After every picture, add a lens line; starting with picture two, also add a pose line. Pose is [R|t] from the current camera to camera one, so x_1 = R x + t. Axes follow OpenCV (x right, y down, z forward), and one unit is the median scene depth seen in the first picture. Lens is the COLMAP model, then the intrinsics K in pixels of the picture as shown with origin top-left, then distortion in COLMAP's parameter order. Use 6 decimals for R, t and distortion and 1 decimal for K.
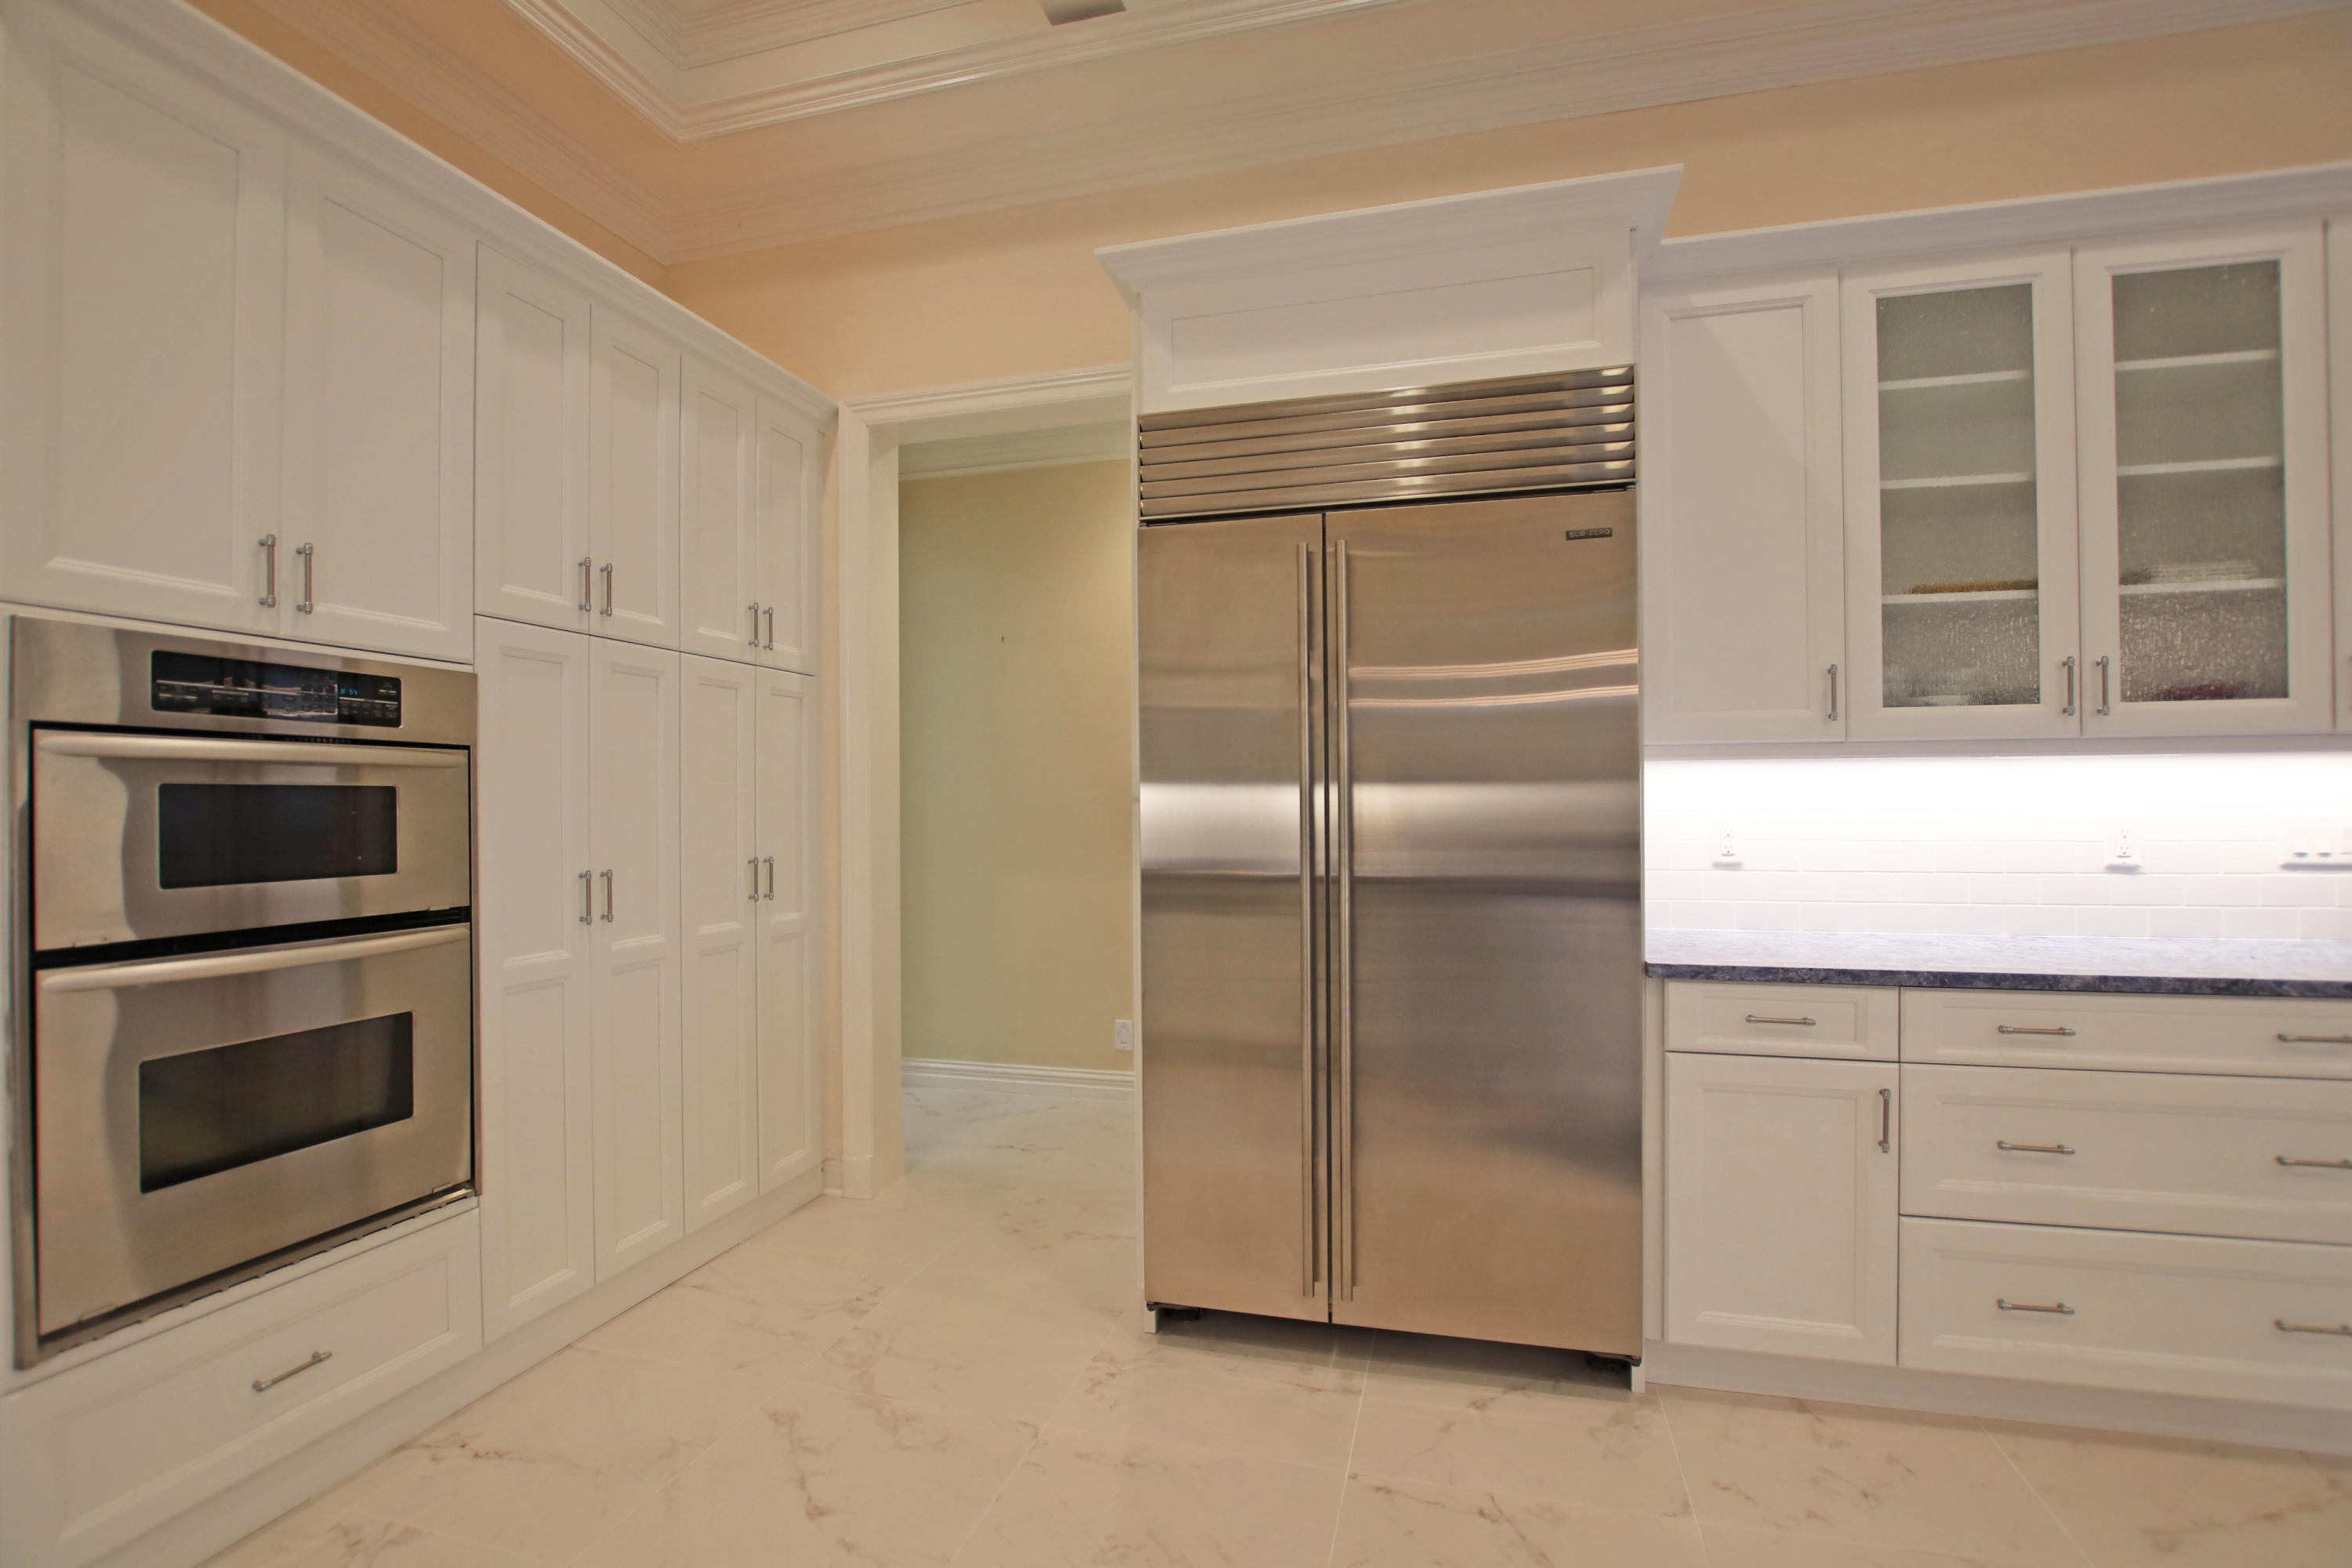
lens RADIAL K [[1094.1, 0, 1180.6], [0, 1094.1, 797.3], [0, 0, 1]] dist [-0.026743, 0.001215]
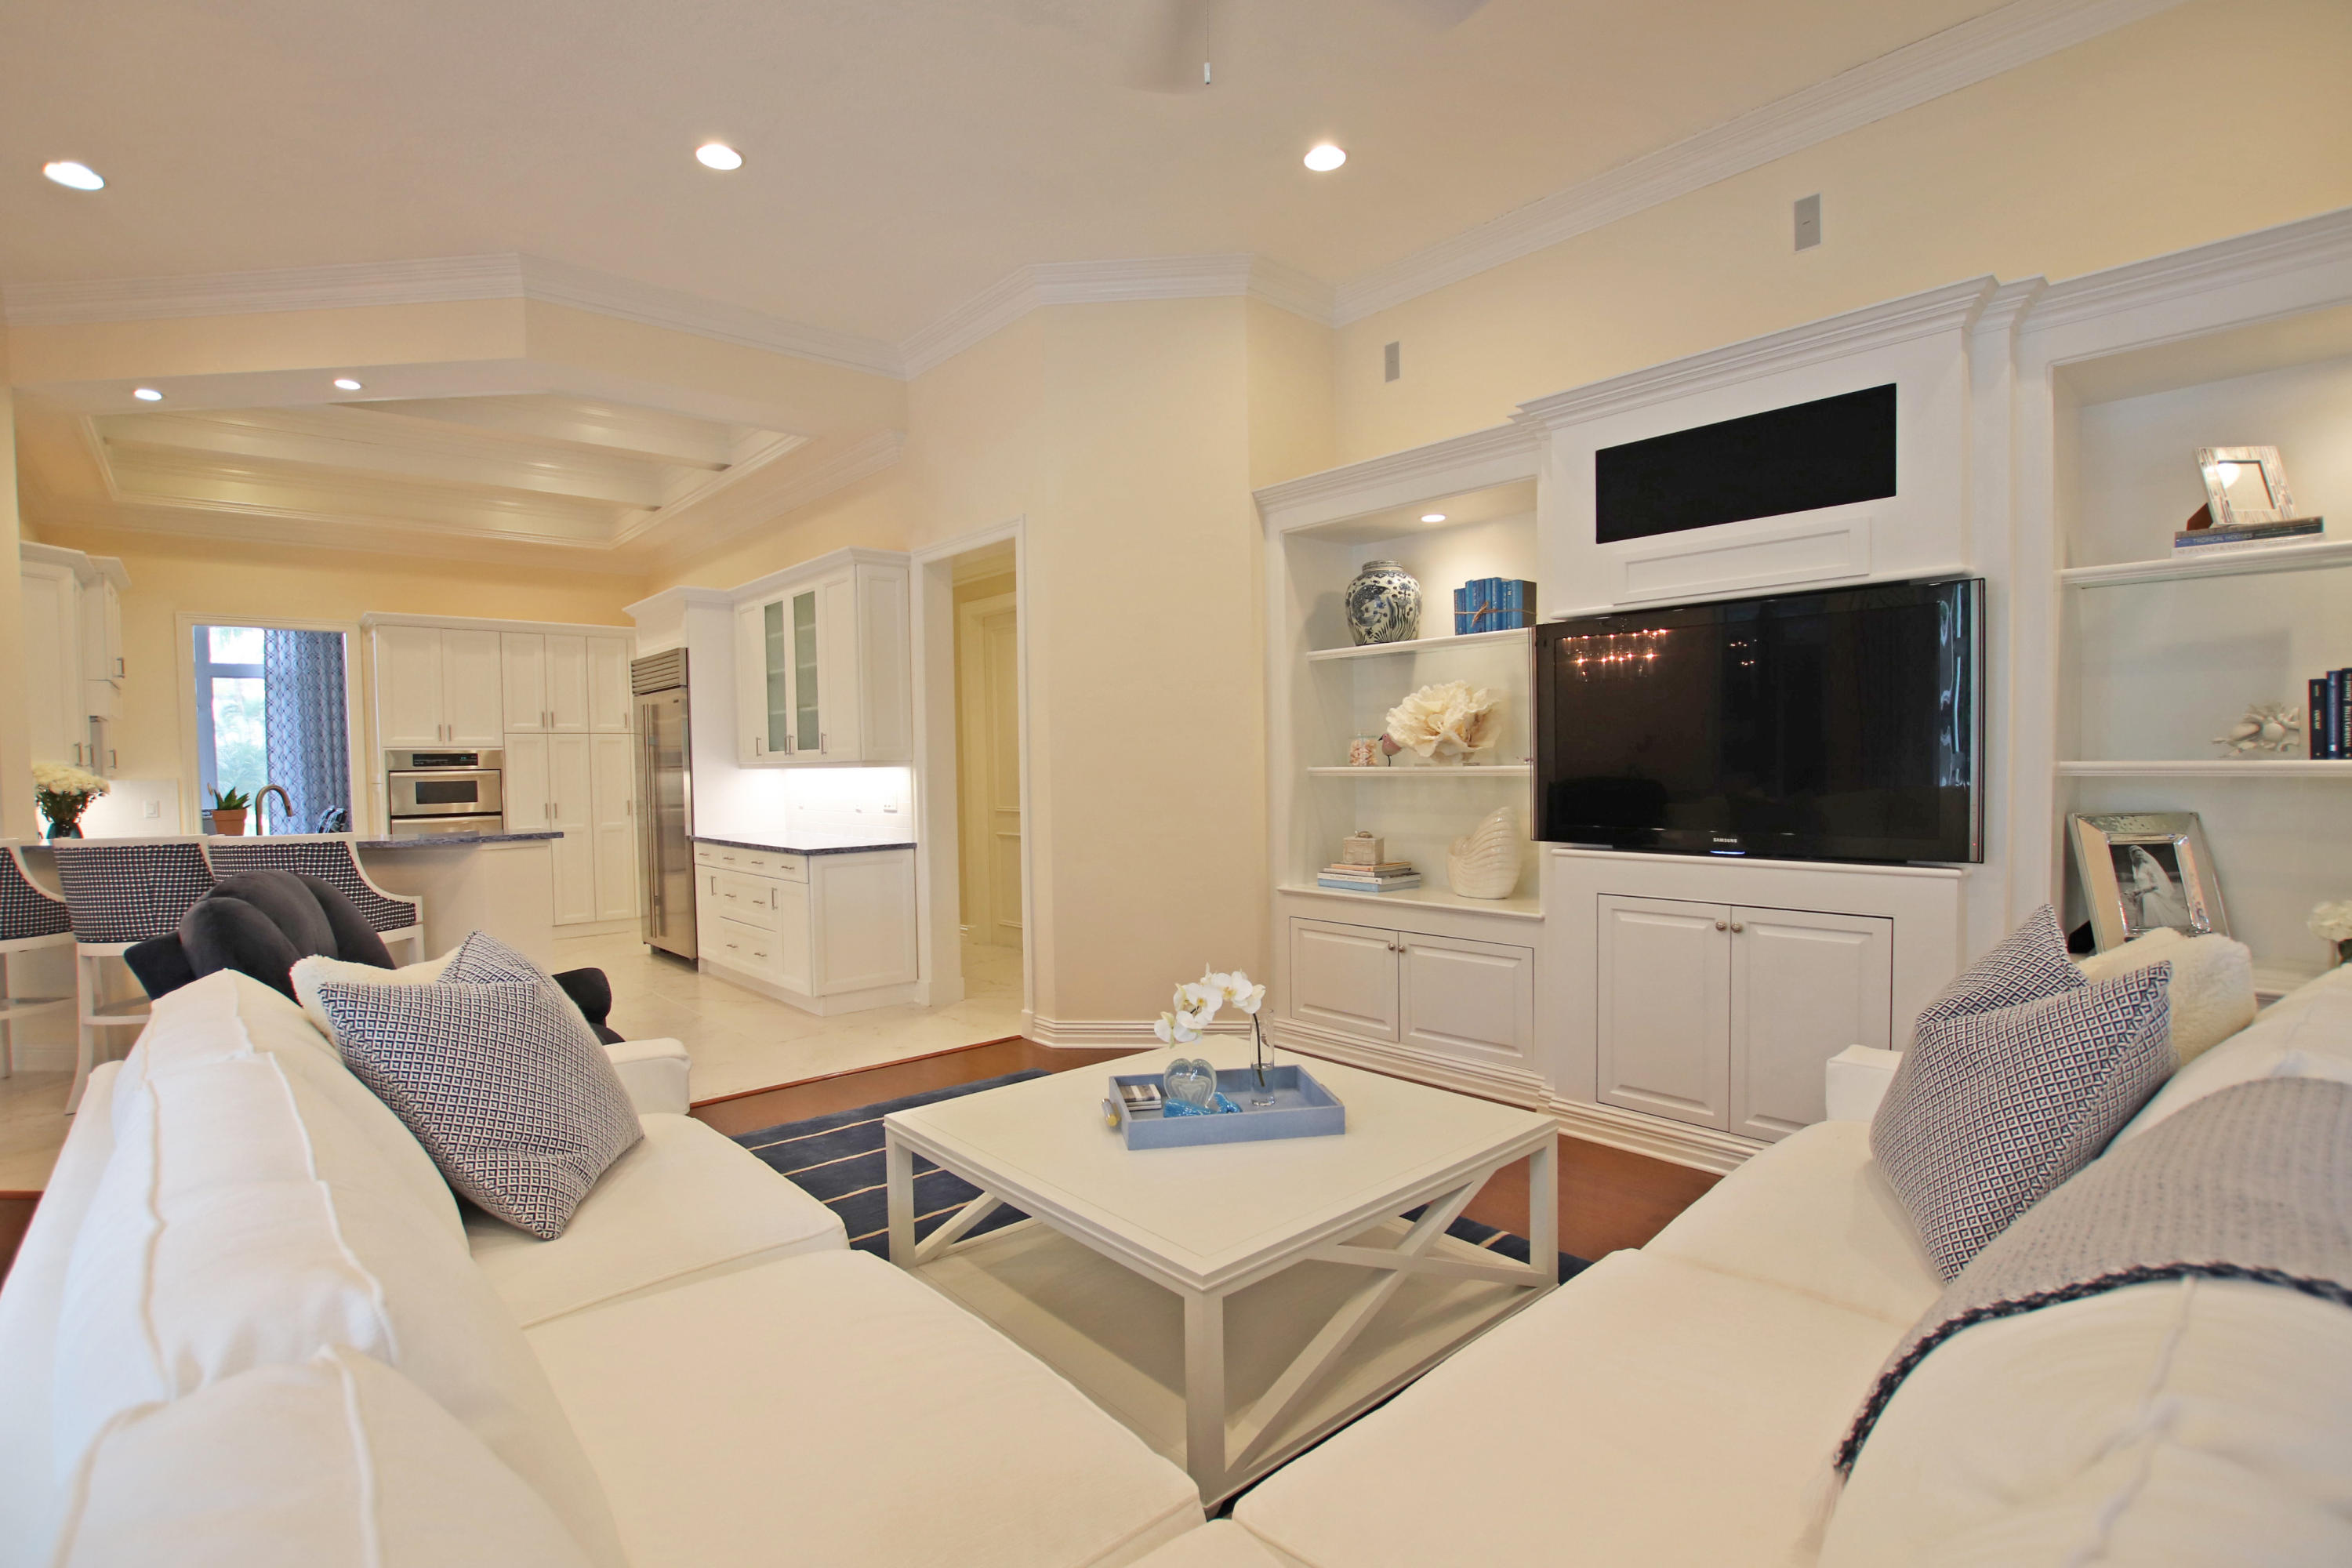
lens RADIAL K [[1094.1, 0, 1179.0], [0, 1094.1, 789.7], [0, 0, 1]] dist [-0.026743, 0.001215]
pose [[0.841142, 0.006823, -0.540771, 3.303136], [0.014826, 0.999254, 0.035668, -0.072785], [0.540611, -0.038019, 0.840413, -0.881466]]
